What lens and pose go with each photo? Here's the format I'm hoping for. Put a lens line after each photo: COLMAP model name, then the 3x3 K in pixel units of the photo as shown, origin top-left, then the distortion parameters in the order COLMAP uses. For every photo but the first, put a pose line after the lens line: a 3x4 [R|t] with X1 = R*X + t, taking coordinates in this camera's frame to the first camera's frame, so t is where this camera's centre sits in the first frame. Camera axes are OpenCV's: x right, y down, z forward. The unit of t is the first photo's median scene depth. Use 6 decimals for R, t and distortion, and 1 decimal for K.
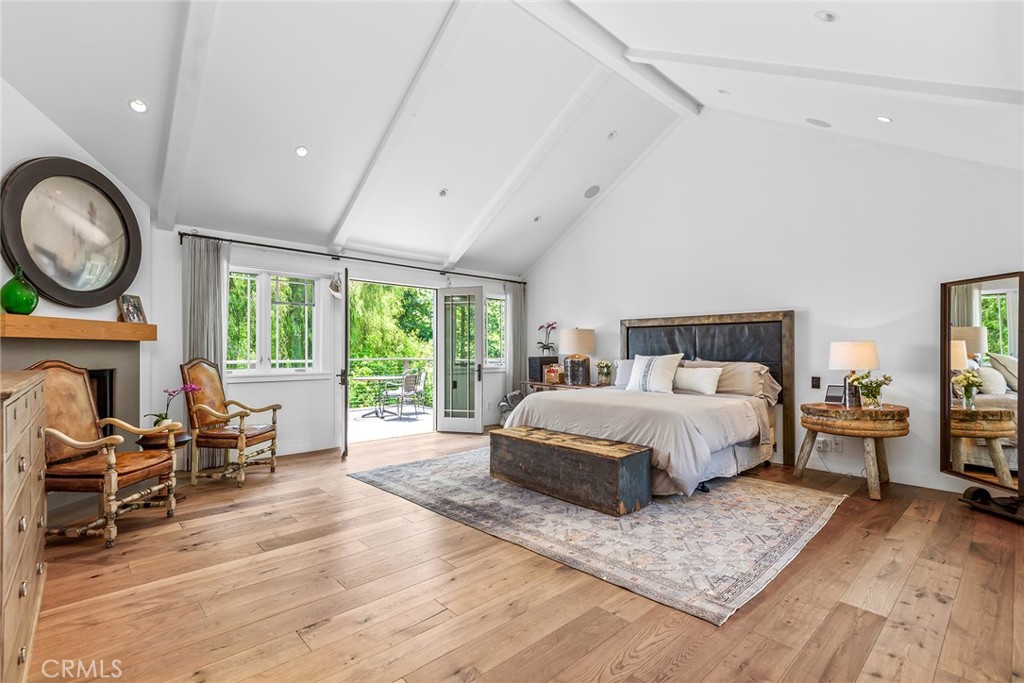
lens RADIAL K [[469.4, 0, 514.2], [0, 469.4, 348.9], [0, 0, 1]] dist [0.028247, -0.000327]
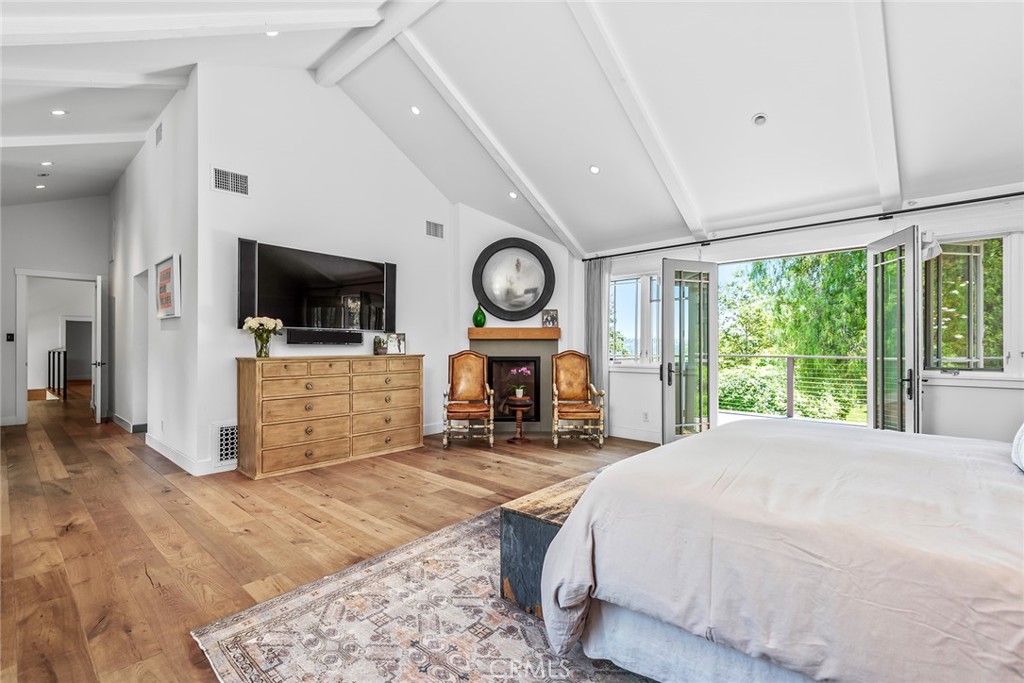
lens RADIAL K [[469.4, 0, 513.5], [0, 469.4, 342.5], [0, 0, 1]] dist [0.028247, -0.000327]
pose [[0.074098, -0.004722, -0.997240, 0.956949], [0.004518, 0.999980, -0.004399, 0.002147], [0.997241, -0.004179, 0.074118, 1.045468]]
